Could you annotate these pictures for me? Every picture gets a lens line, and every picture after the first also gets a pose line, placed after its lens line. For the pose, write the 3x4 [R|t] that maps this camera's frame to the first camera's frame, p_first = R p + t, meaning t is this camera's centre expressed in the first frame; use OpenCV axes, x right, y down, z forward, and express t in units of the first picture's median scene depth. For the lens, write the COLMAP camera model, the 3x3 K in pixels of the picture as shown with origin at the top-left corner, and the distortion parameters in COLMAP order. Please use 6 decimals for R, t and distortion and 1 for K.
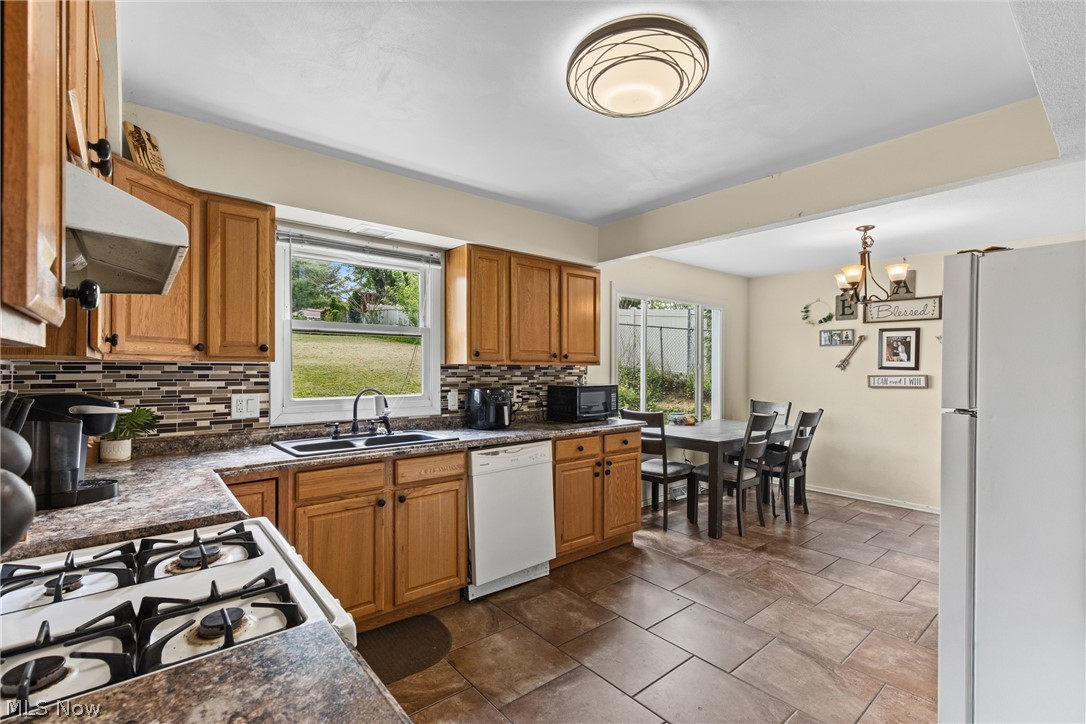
lens RADIAL K [[488.0, 0, 539.9], [0, 488.0, 366.1], [0, 0, 1]] dist [0.007502, -0.001489]
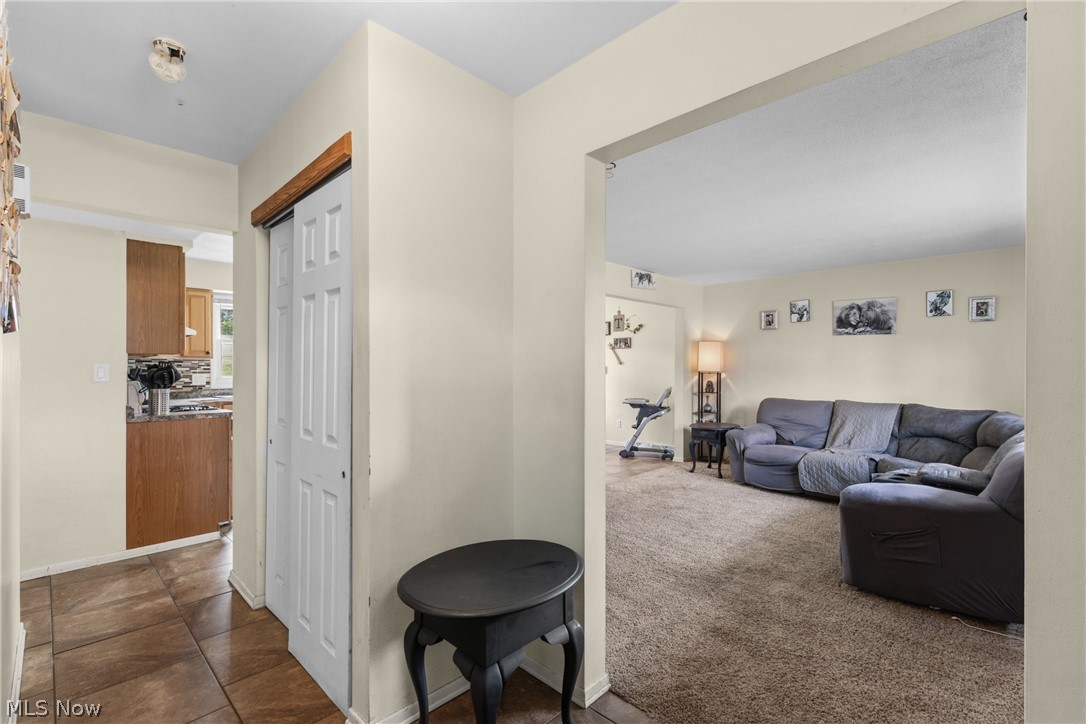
lens RADIAL K [[488.0, 0, 539.9], [0, 488.0, 367.0], [0, 0, 1]] dist [0.007502, -0.001489]
pose [[0.995830, -0.004106, 0.091133, 0.566319], [0.003920, 0.999990, 0.002221, 0.022687], [-0.091141, -0.001854, 0.995836, -1.042438]]
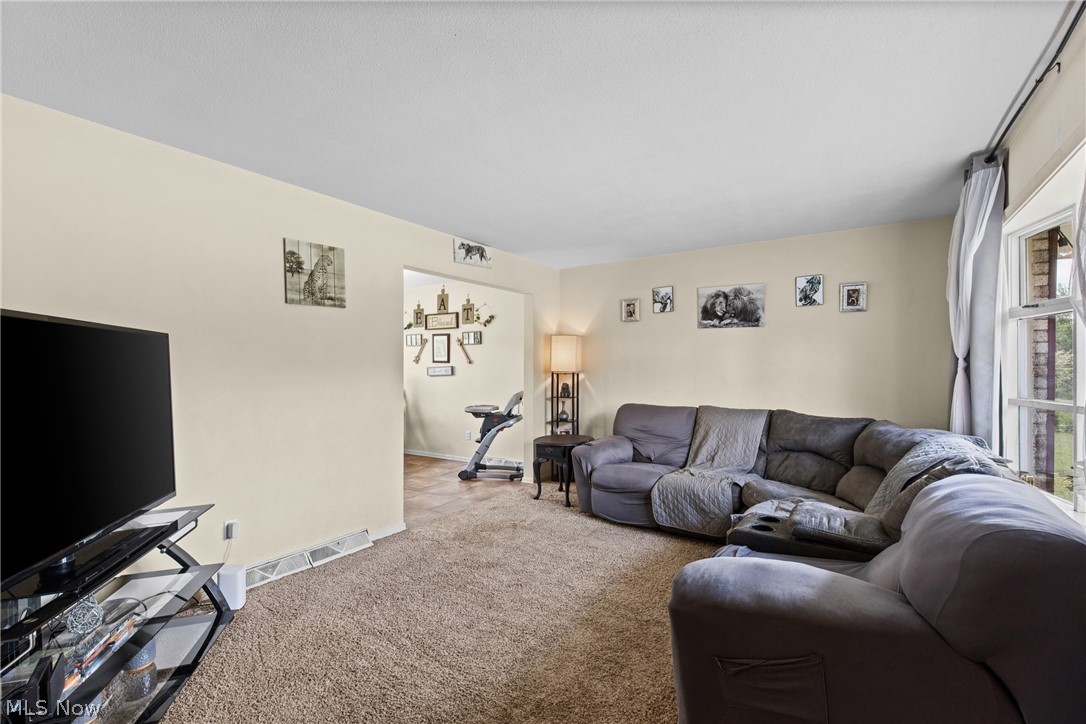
lens RADIAL K [[488.0, 0, 540.5], [0, 488.0, 366.9], [0, 0, 1]] dist [0.007502, -0.001489]
pose [[0.960223, -0.007526, 0.279133, 0.906961], [0.007255, 0.999972, 0.002002, 0.027712], [-0.279140, 0.000103, 0.960250, -0.671760]]
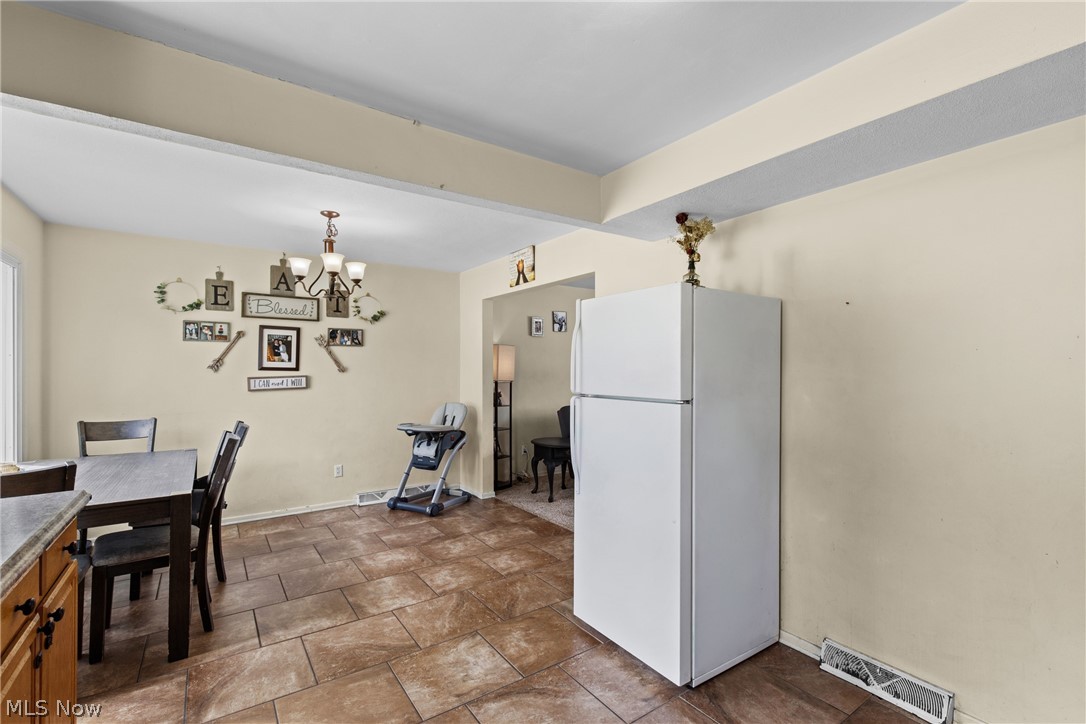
lens RADIAL K [[488.0, 0, 543.3], [0, 488.0, 368.6], [0, 0, 1]] dist [0.007502, -0.001489]
pose [[0.086683, -0.004973, 0.996224, -0.233970], [-0.001534, 0.999986, 0.005125, -0.002776], [-0.996235, -0.001973, 0.086674, 0.613892]]
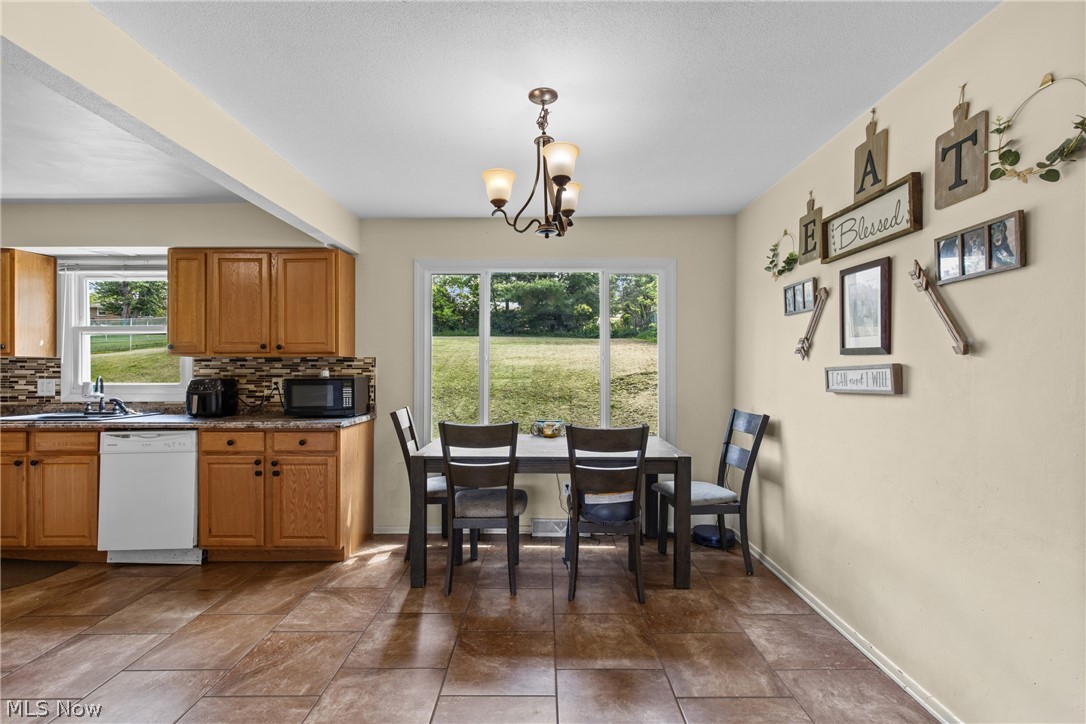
lens RADIAL K [[488.0, 0, 543.2], [0, 488.0, 367.9], [0, 0, 1]] dist [0.007502, -0.001489]
pose [[0.765272, -0.006032, -0.643679, 1.179984], [0.006031, 0.999979, -0.002200, 0.028900], [0.643679, -0.002199, 0.765293, 0.669292]]
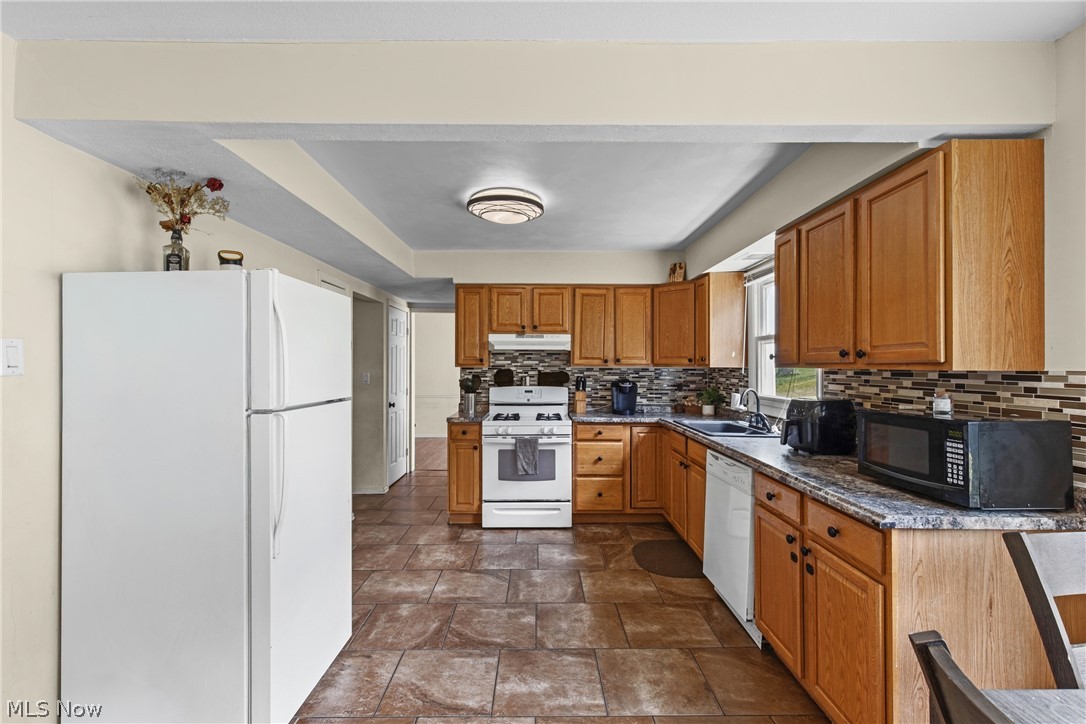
lens RADIAL K [[488.0, 0, 539.8], [0, 488.0, 362.2], [0, 0, 1]] dist [0.007502, -0.001489]
pose [[-0.636949, -0.012085, -0.770811, 0.798641], [-0.003335, 0.999911, -0.012922, -0.001961], [0.770899, -0.005660, -0.636933, 1.194030]]
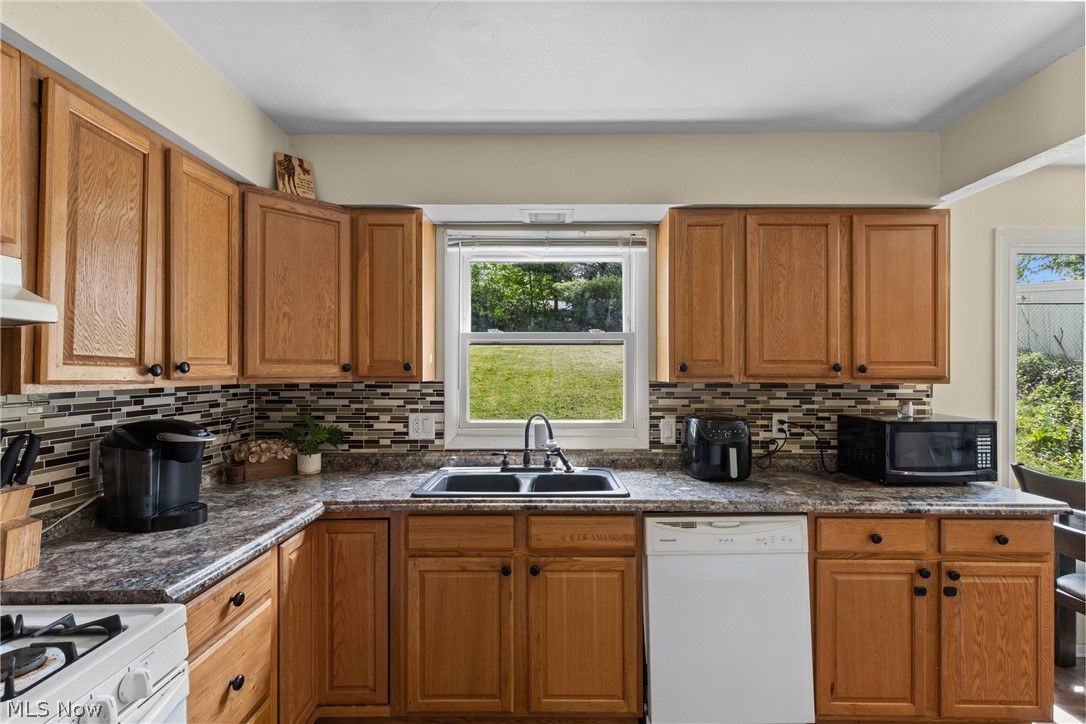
lens RADIAL K [[488.0, 0, 546.6], [0, 488.0, 369.3], [0, 0, 1]] dist [0.007502, -0.001489]
pose [[0.766592, -0.001032, -0.642133, 0.155164], [0.003082, 0.999993, 0.002072, -0.024126], [0.642127, -0.003567, 0.766590, 0.344142]]
